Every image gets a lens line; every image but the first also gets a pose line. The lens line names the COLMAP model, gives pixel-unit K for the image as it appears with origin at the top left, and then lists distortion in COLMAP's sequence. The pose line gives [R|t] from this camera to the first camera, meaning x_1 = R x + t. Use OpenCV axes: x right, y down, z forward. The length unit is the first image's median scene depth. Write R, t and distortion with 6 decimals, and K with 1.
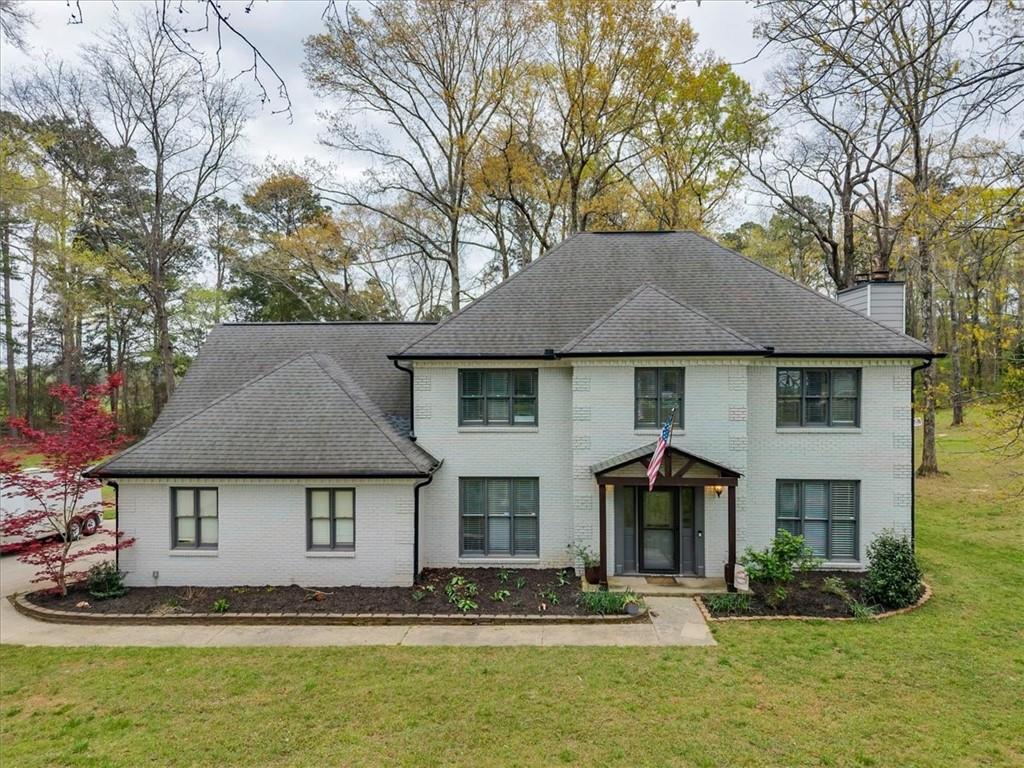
lens RADIAL K [[683.5, 0, 514.6], [0, 683.5, 383.9], [0, 0, 1]] dist [0.031733, -0.019576]
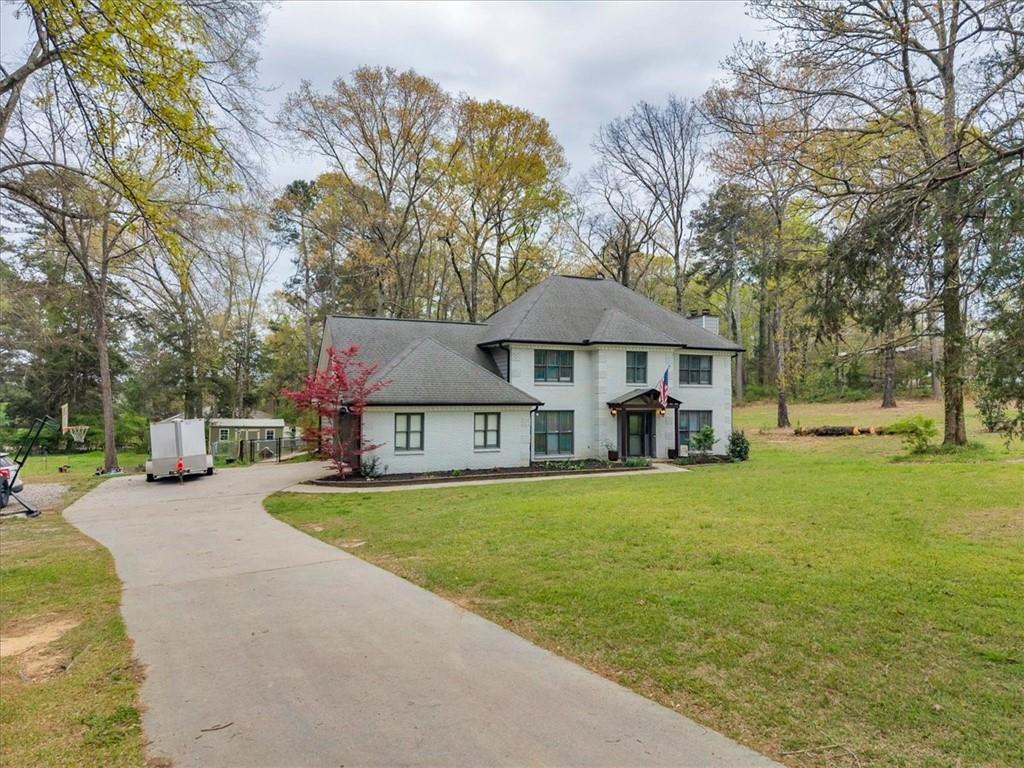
lens RADIAL K [[683.5, 0, 512.2], [0, 683.5, 382.4], [0, 0, 1]] dist [0.031733, -0.019576]
pose [[0.893969, 0.016478, 0.447826, -0.957506], [-0.001826, 0.999449, -0.033131, 0.126614], [-0.448126, 0.028800, 0.893507, -0.571213]]
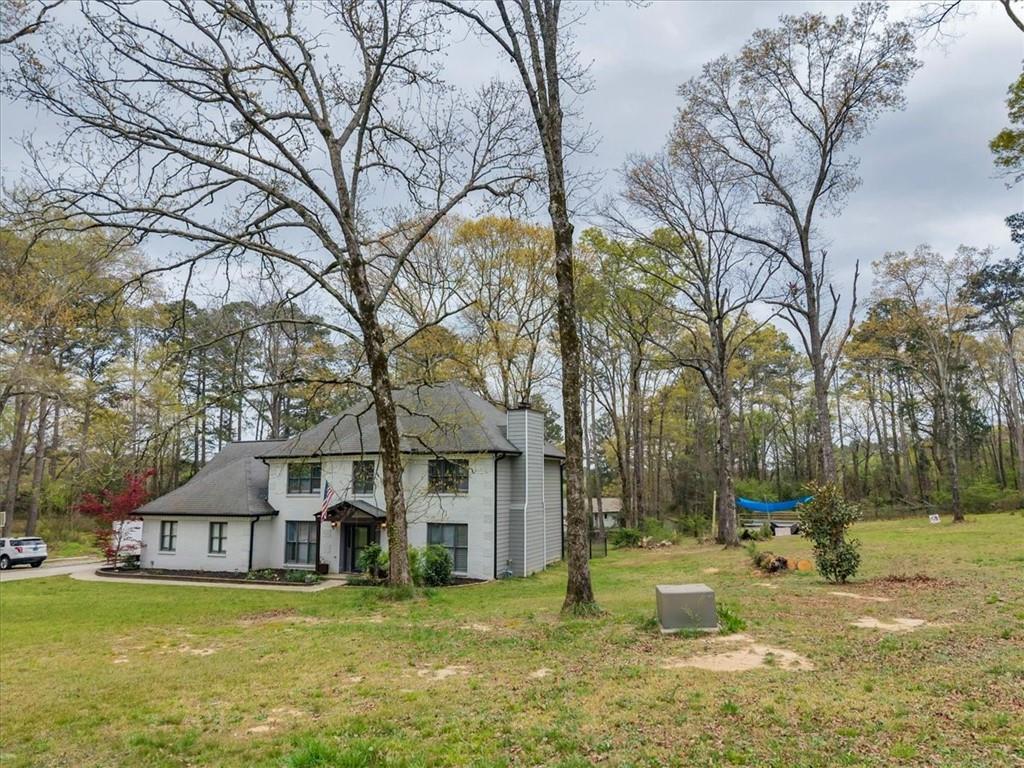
lens RADIAL K [[683.5, 0, 510.1], [0, 683.5, 381.4], [0, 0, 1]] dist [0.031733, -0.019576]
pose [[0.934924, -0.054800, -0.350592, 1.252996], [-0.000168, 0.987935, -0.154871, 0.050791], [0.354849, 0.144852, 0.923634, -0.640438]]
